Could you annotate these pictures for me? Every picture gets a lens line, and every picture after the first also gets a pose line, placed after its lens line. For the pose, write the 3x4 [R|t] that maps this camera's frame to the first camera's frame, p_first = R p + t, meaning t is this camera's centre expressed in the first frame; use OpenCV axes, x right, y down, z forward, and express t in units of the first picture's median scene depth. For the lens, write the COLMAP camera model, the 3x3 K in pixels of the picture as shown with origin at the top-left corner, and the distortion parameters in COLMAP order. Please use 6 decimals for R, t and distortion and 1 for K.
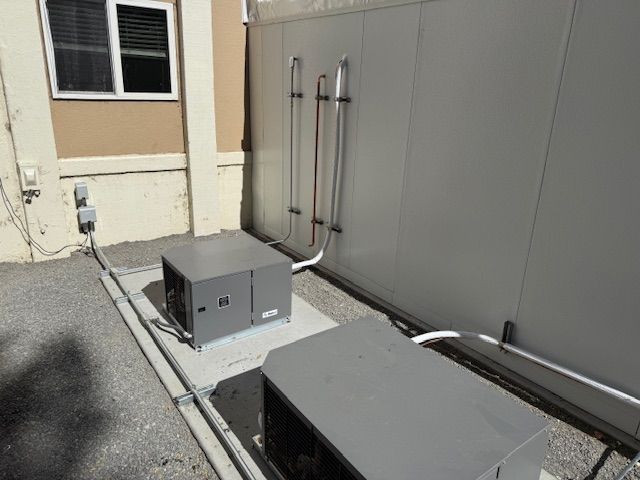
lens RADIAL K [[465.5, 0, 311.2], [0, 465.5, 241.1], [0, 0, 1]] dist [0.074081, -0.068652]
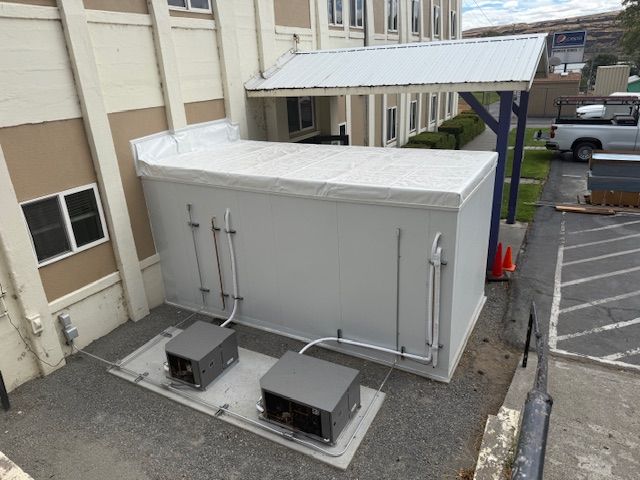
lens RADIAL K [[465.5, 0, 311.2], [0, 465.5, 241.1], [0, 0, 1]] dist [0.074081, -0.068652]
pose [[0.892424, -0.231139, 0.387498, -0.309867], [0.214710, 0.972898, 0.085840, -0.305028], [-0.396837, 0.006594, 0.917865, -0.664896]]
